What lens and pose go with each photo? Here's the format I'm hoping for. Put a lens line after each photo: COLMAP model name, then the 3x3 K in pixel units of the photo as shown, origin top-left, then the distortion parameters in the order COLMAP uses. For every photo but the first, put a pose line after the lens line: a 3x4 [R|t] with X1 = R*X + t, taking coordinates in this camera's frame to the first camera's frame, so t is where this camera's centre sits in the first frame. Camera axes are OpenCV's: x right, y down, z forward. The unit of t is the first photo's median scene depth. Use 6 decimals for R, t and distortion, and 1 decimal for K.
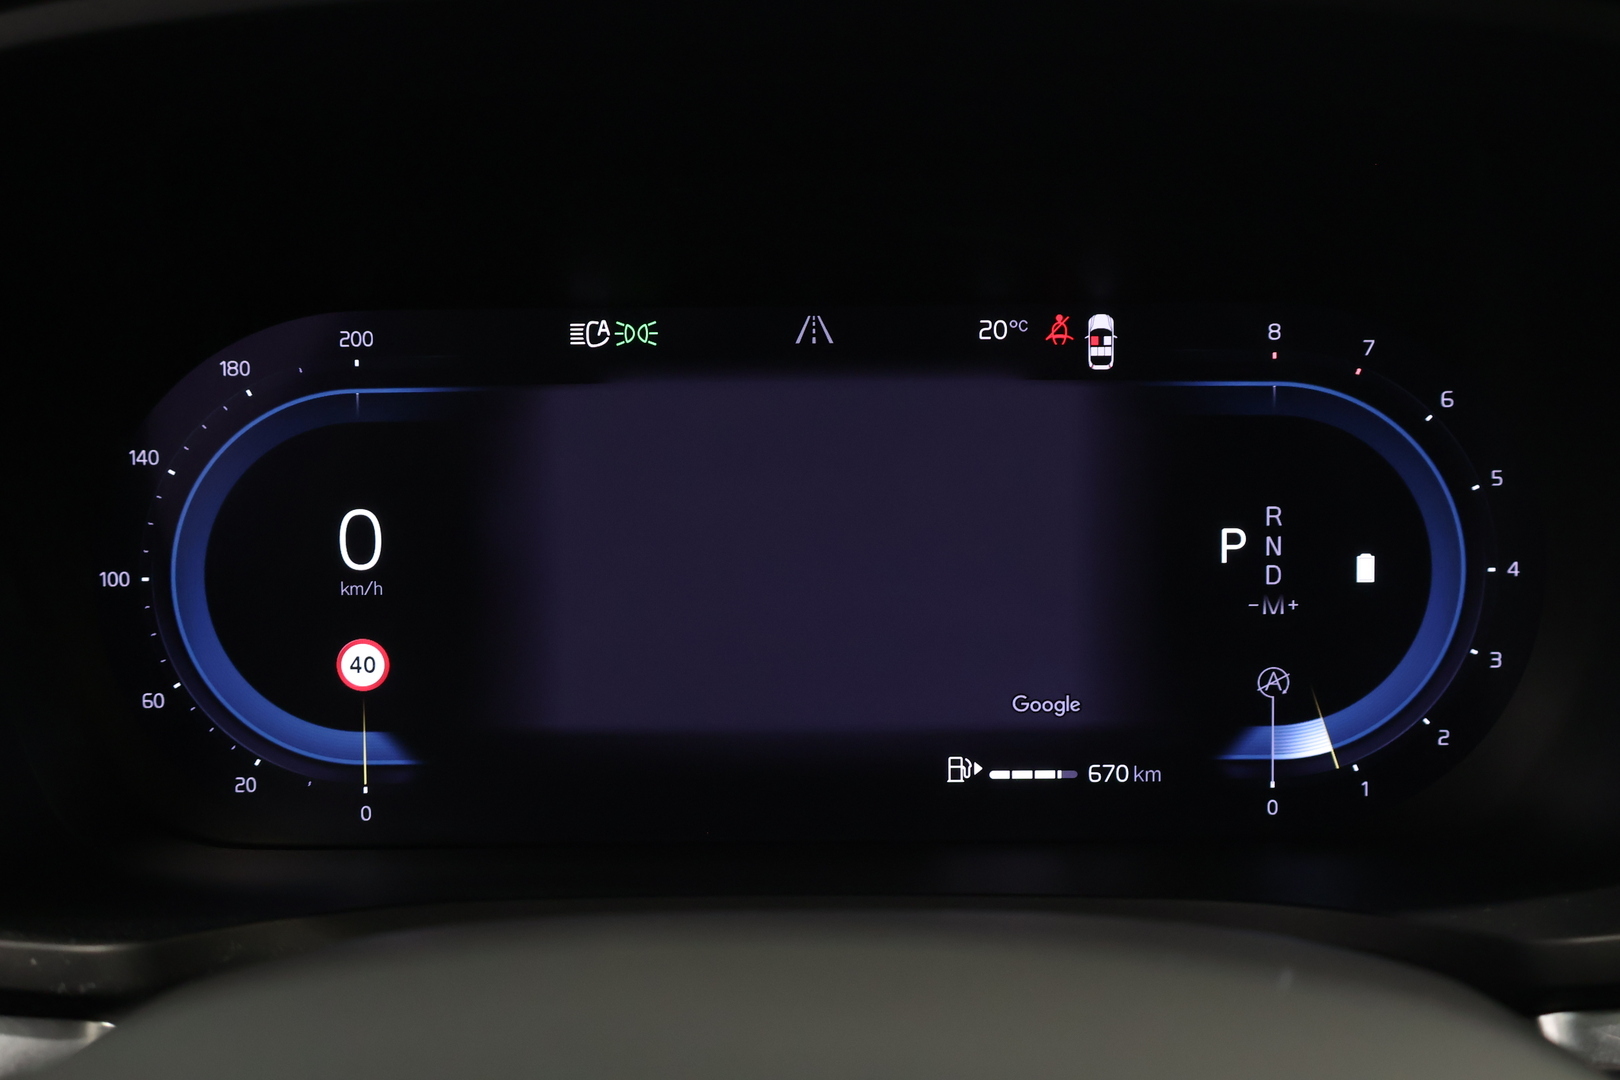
lens RADIAL K [[2561.7, 0, 811.4], [0, 2561.7, 540.0], [0, 0, 1]] dist [0.006432, 0.000000]
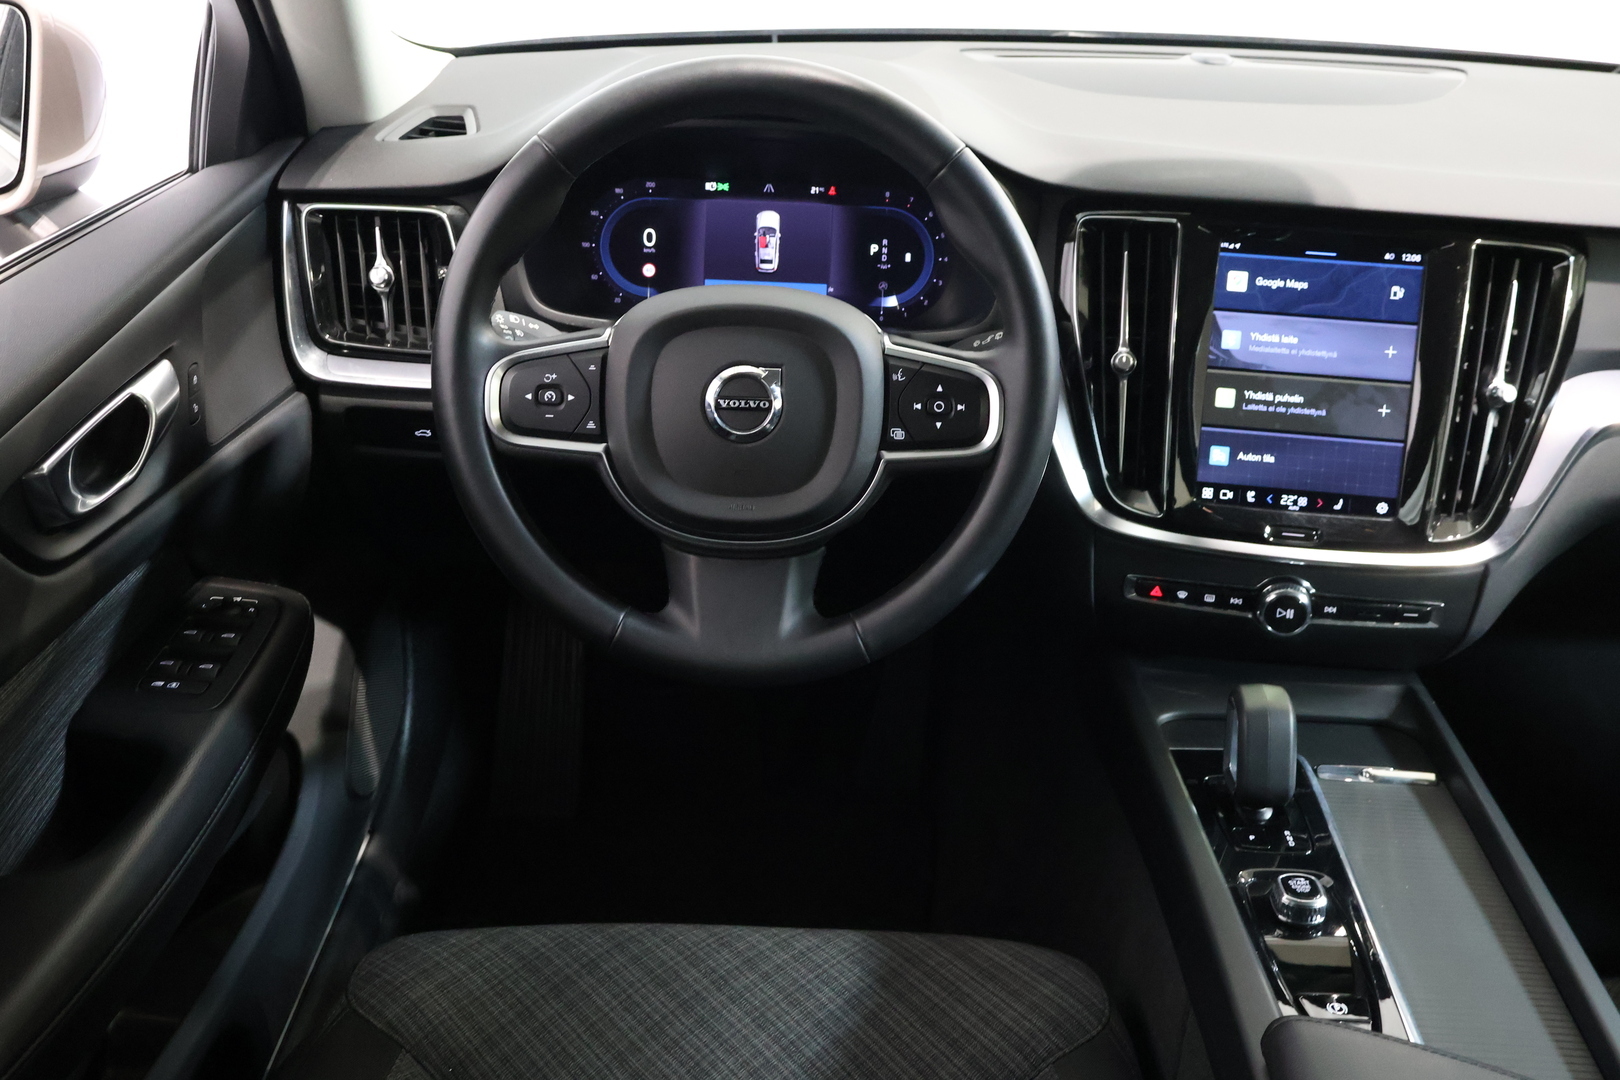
lens RADIAL K [[1660.9, 0, 821.8], [0, 1660.9, 540.2], [0, 0, 1]] dist [0.003170, 0.000000]
pose [[0.998834, 0.048161, 0.003299, 0.097924], [-0.048185, 0.990519, 0.128648, 0.117945], [0.002928, -0.128657, 0.991685, -1.552001]]
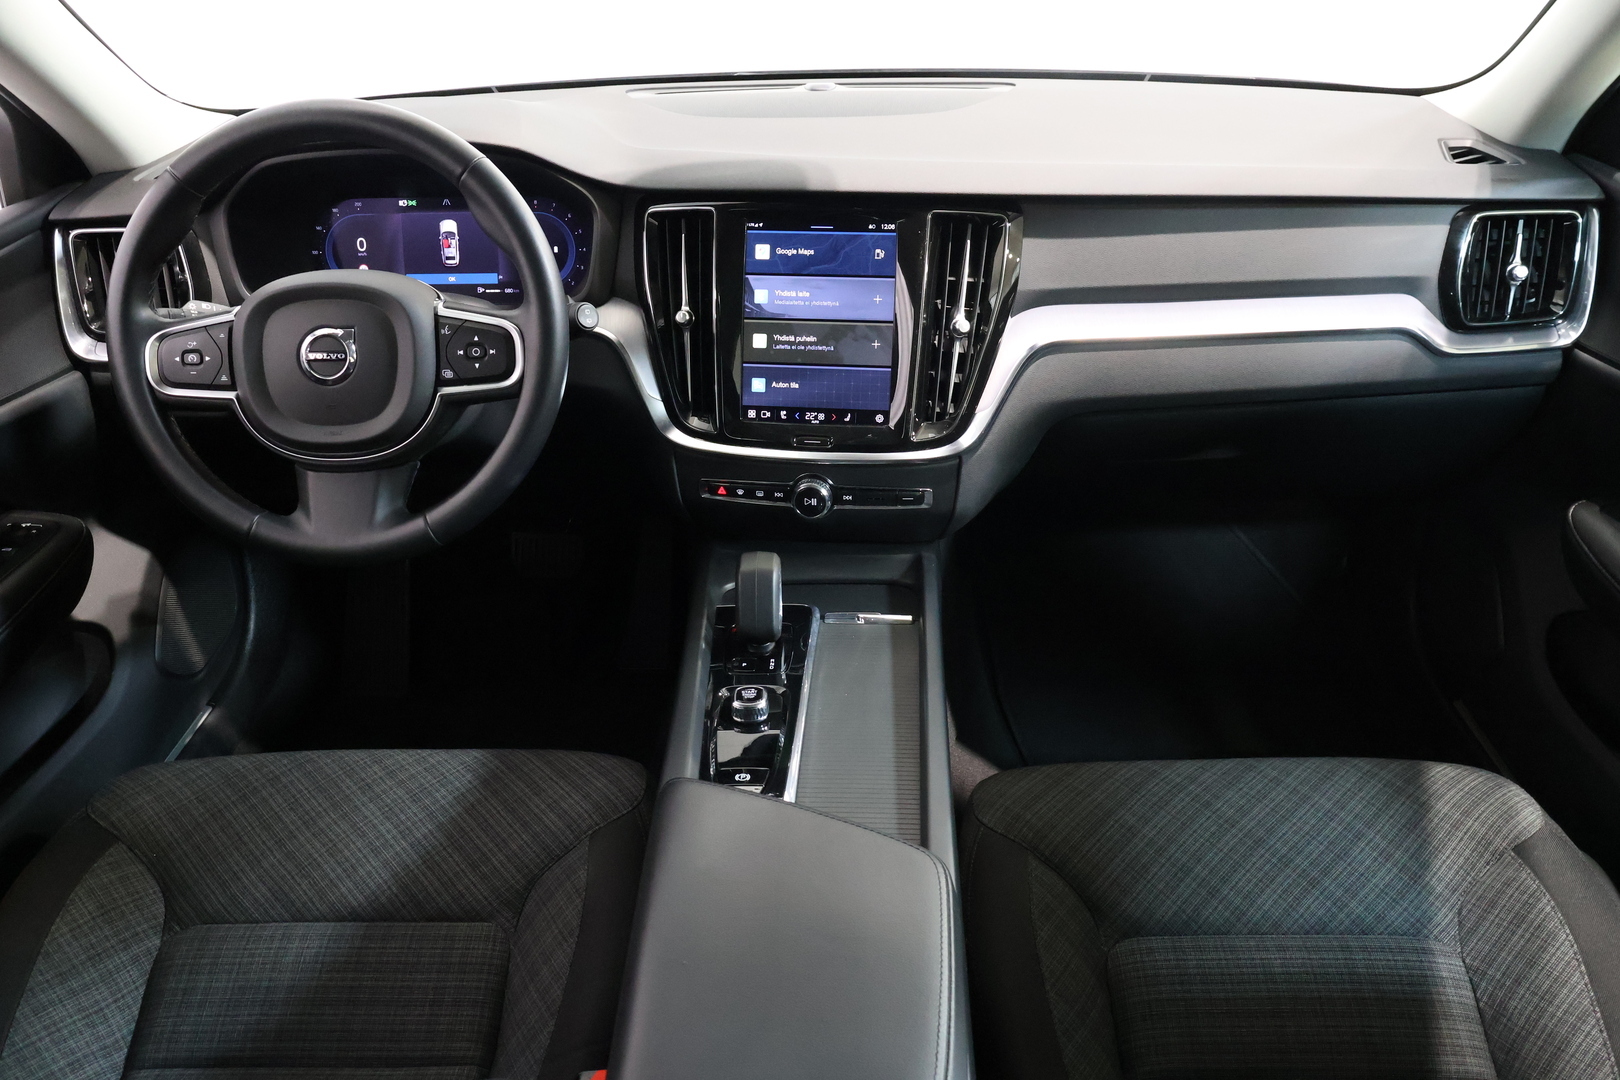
lens RADIAL K [[1338.8, 0, 814.3], [0, 1338.8, 539.5], [0, 0, 1]] dist [-0.013848, 0.015885]
pose [[0.999599, 0.004105, -0.028020, 0.809119], [0.000217, 0.988296, 0.152548, 0.176145], [0.028318, -0.152493, 0.987899, -1.710558]]
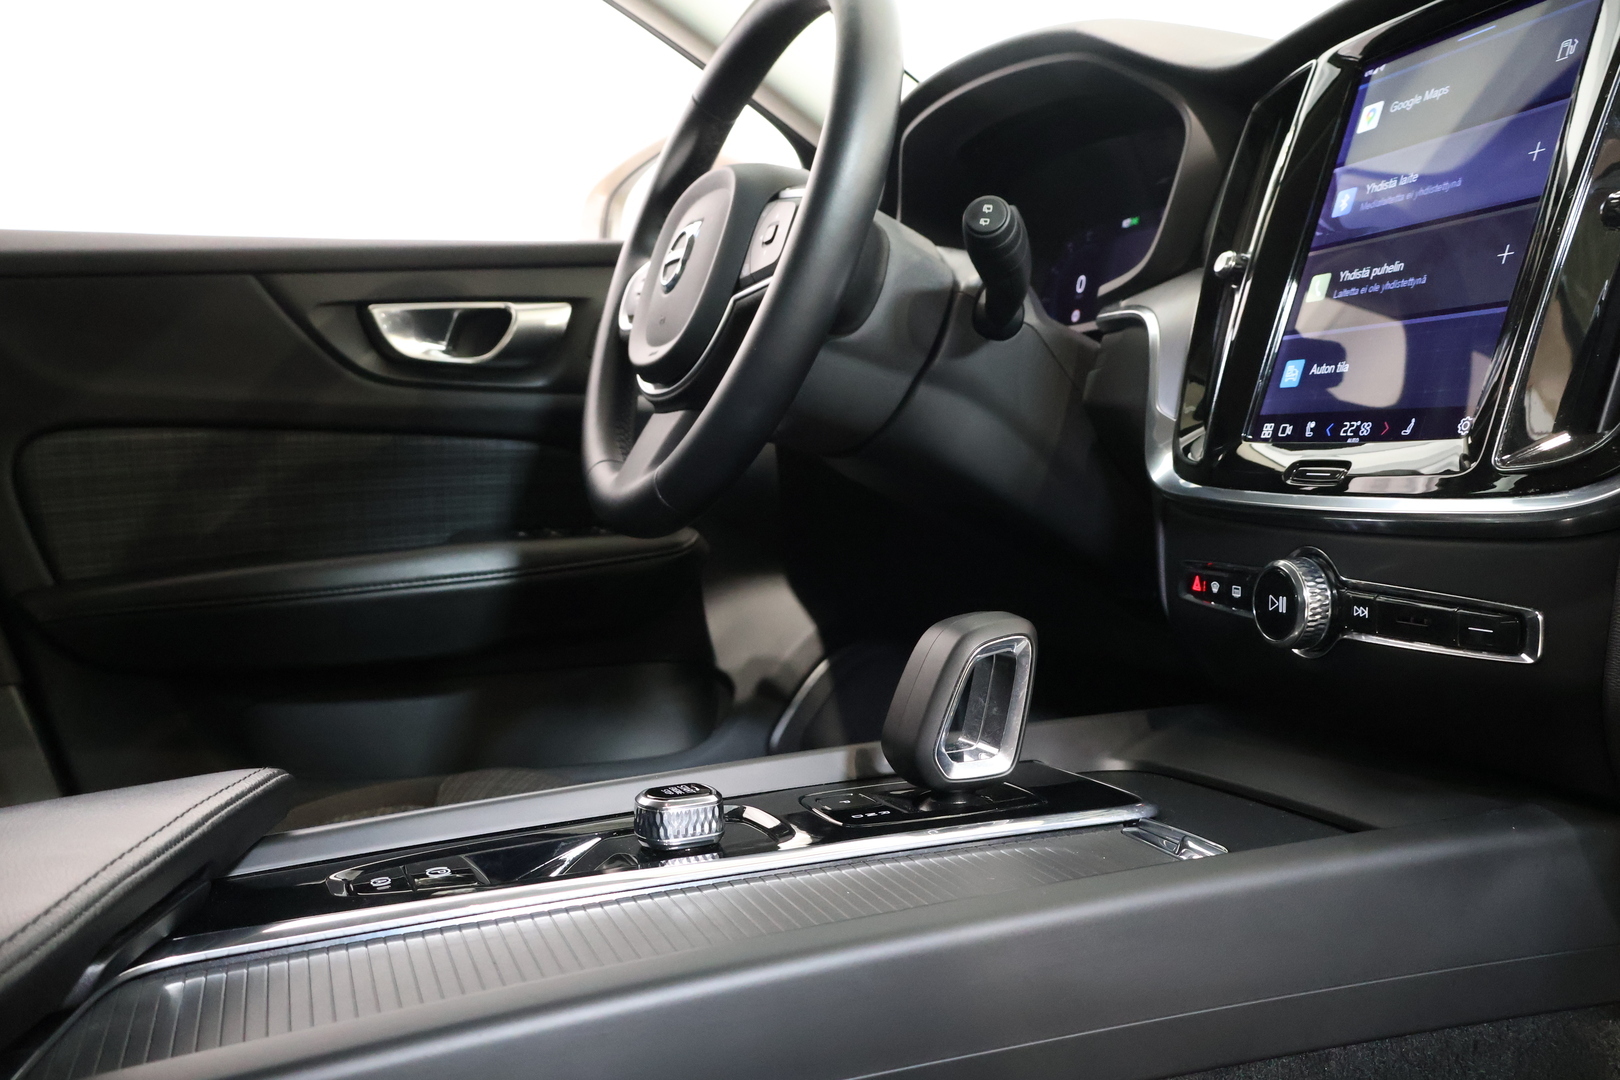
lens RADIAL K [[1338.8, 0, 803.5], [0, 1338.8, 549.7], [0, 0, 1]] dist [-0.013848, 0.015885]
pose [[0.402832, 0.073099, -0.912350, 1.541187], [-0.241697, 0.969918, -0.029006, 0.553675], [0.882785, 0.232197, 0.408381, -0.109015]]
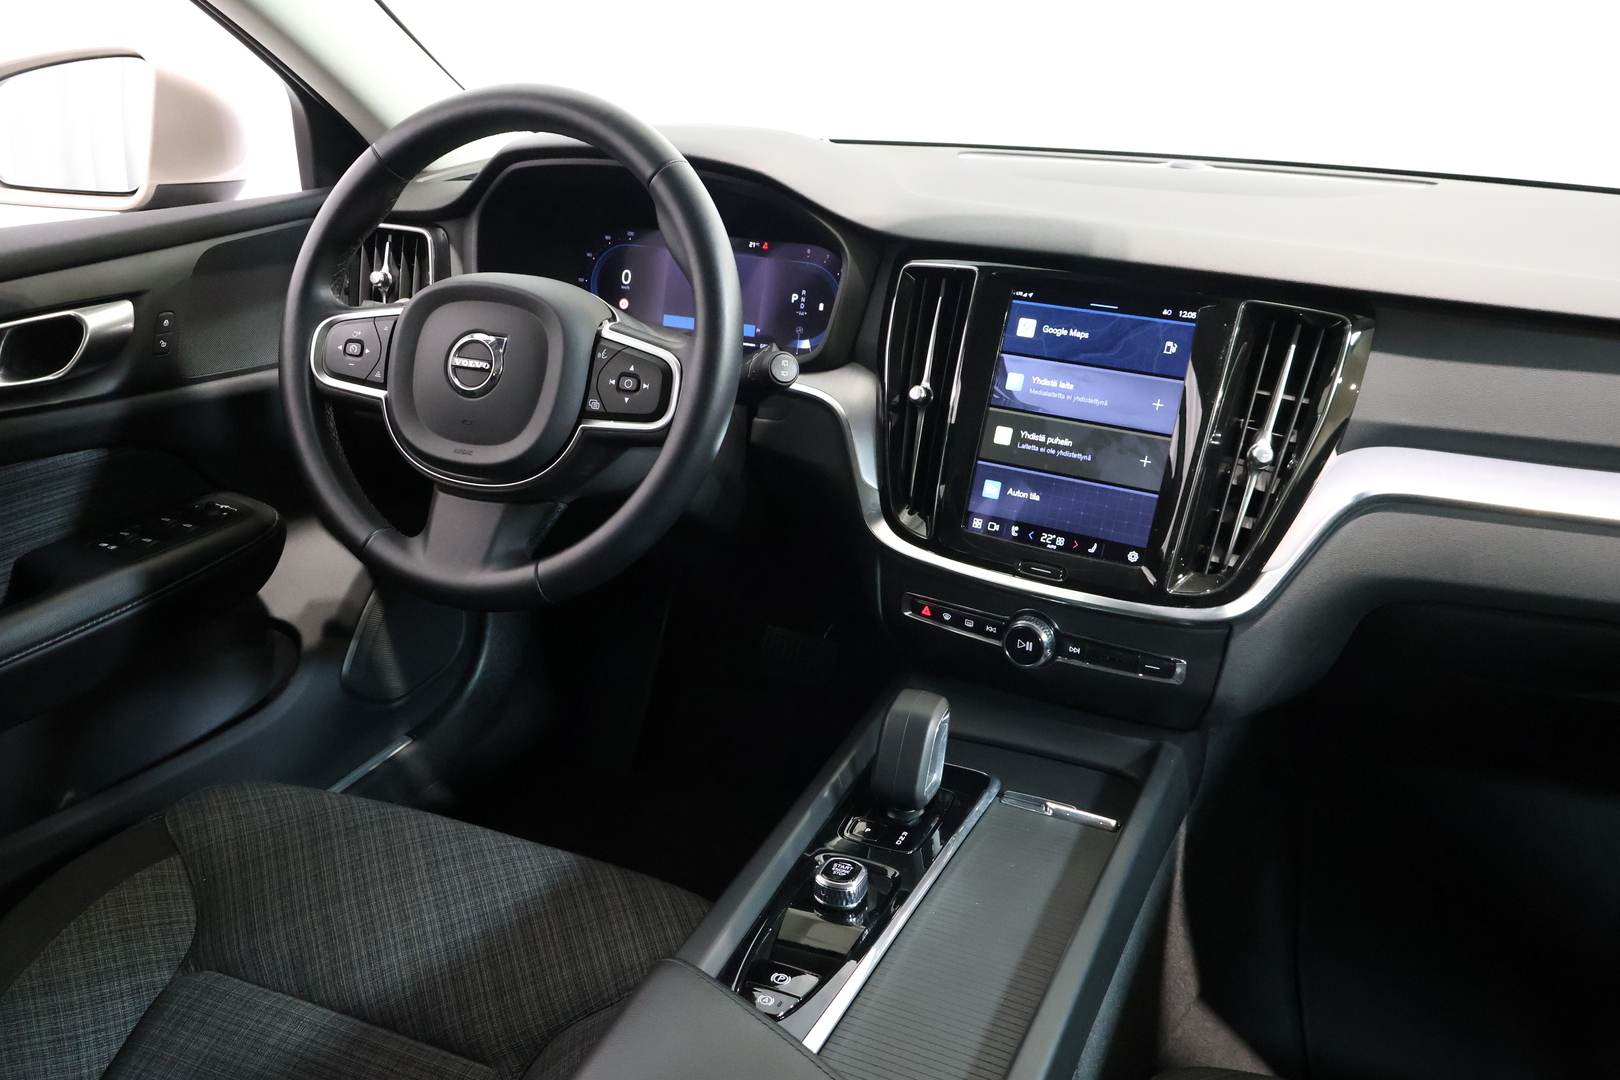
lens RADIAL K [[1338.8, 0, 822.3], [0, 1338.8, 547.0], [0, 0, 1]] dist [-0.013848, 0.015885]
pose [[0.921053, 0.176028, -0.347384, 1.099022], [-0.157231, 0.984167, 0.081821, 0.231161], [0.356286, -0.020742, 0.934147, -1.180833]]
